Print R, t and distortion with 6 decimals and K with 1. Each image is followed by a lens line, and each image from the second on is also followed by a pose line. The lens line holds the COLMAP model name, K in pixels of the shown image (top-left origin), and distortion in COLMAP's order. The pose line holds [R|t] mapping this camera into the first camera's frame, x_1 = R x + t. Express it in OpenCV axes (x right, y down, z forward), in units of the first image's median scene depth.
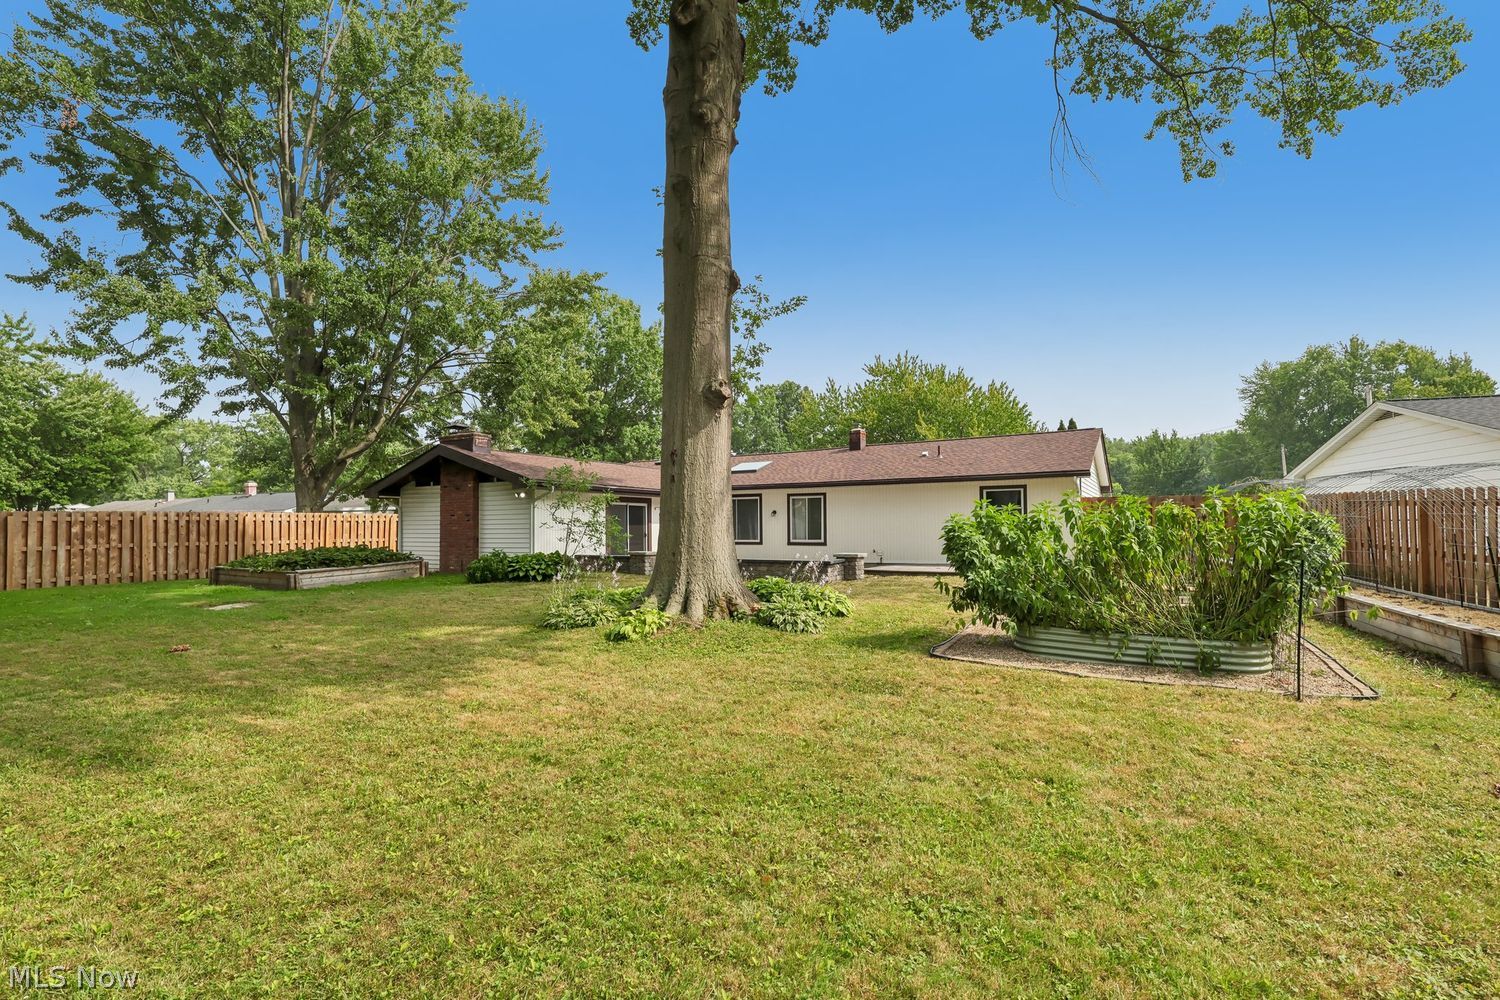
lens RADIAL K [[722.9, 0, 753.5], [0, 722.9, 505.9], [0, 0, 1]] dist [0.004904, 0.000456]
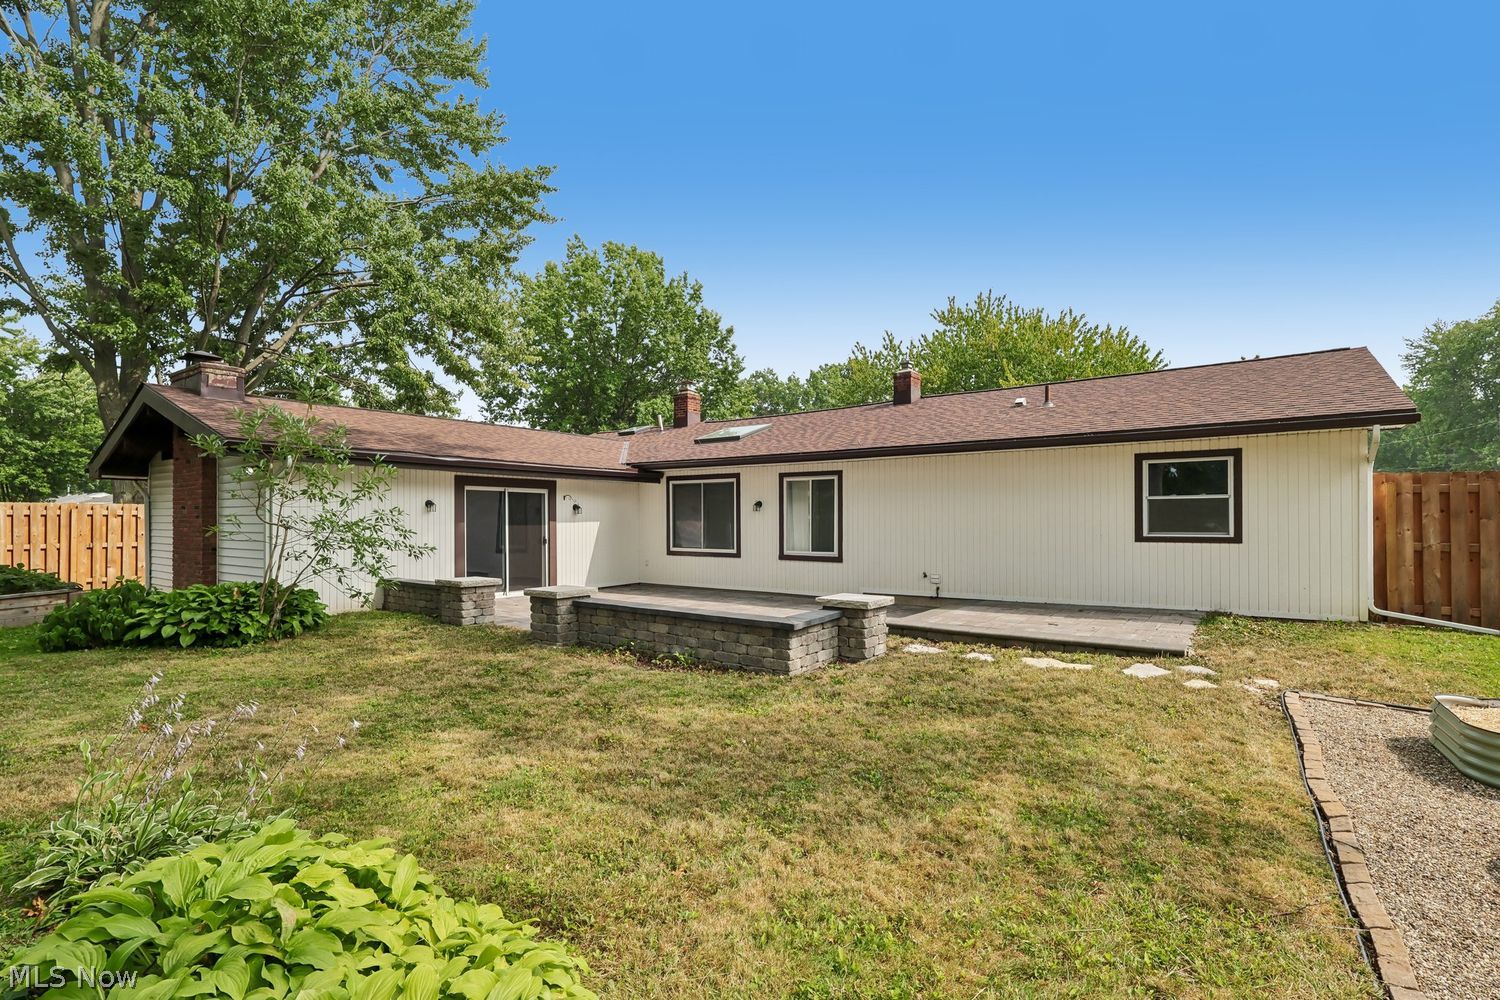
lens RADIAL K [[722.9, 0, 750.2], [0, 722.9, 506.3], [0, 0, 1]] dist [0.004904, 0.000456]
pose [[0.993836, 0.002861, -0.110827, 0.083330], [-0.001253, 0.999893, 0.014576, 0.002067], [0.110857, -0.014347, 0.993733, 0.382301]]
